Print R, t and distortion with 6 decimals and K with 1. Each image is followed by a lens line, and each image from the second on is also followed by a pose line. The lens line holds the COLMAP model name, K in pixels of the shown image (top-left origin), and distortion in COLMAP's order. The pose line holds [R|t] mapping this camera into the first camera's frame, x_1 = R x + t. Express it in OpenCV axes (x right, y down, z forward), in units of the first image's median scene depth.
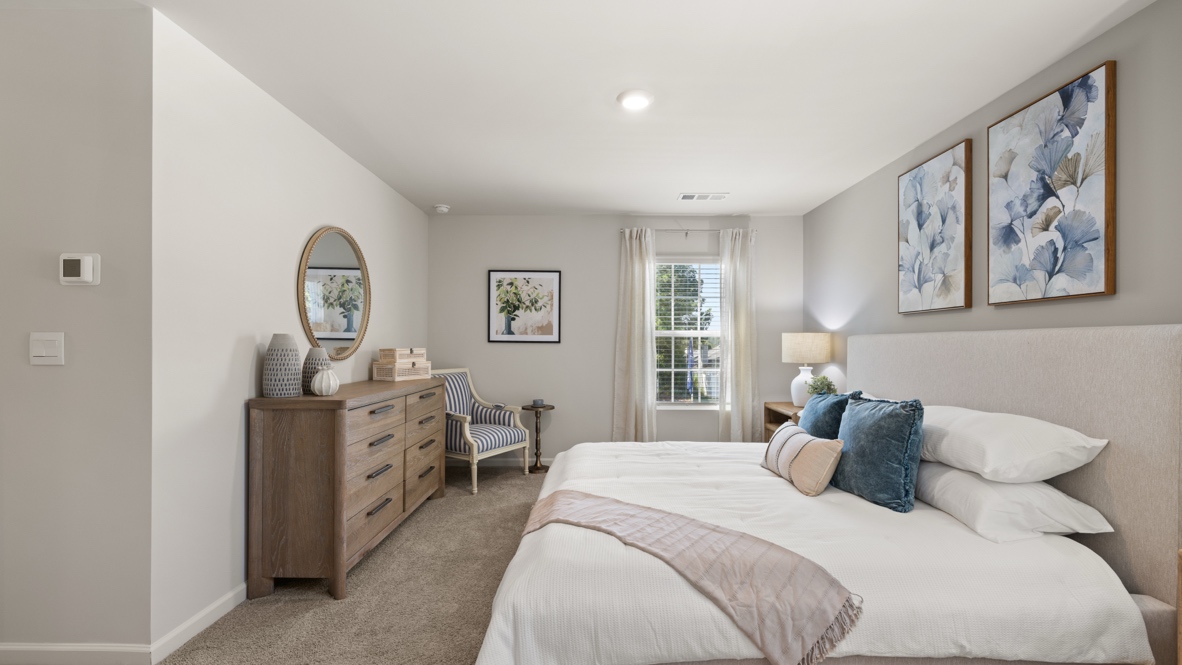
lens RADIAL K [[498.7, 0, 590.9], [0, 498.7, 340.4], [0, 0, 1]] dist [-0.005804, 0.002020]
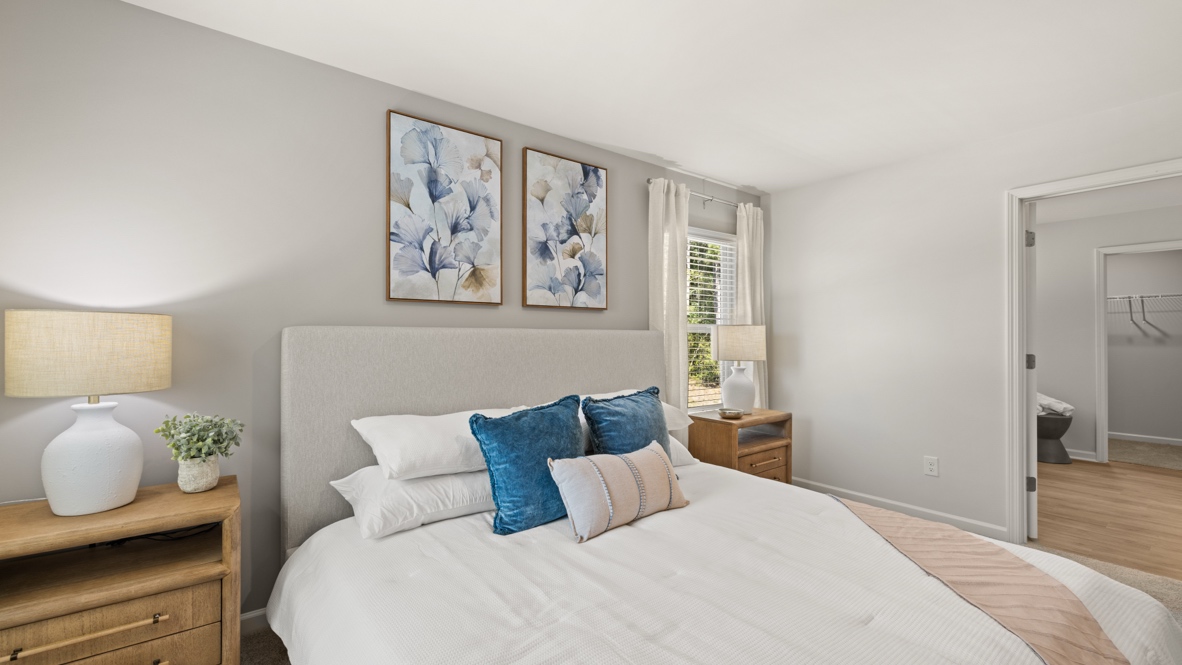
lens RADIAL K [[498.7, 0, 586.7], [0, 498.7, 333.6], [0, 0, 1]] dist [-0.005804, 0.002020]
pose [[-0.620754, 0.004645, 0.783991, -0.176469], [-0.006283, 0.999921, -0.010900, 0.003072], [-0.783980, -0.011692, -0.620676, 1.697194]]
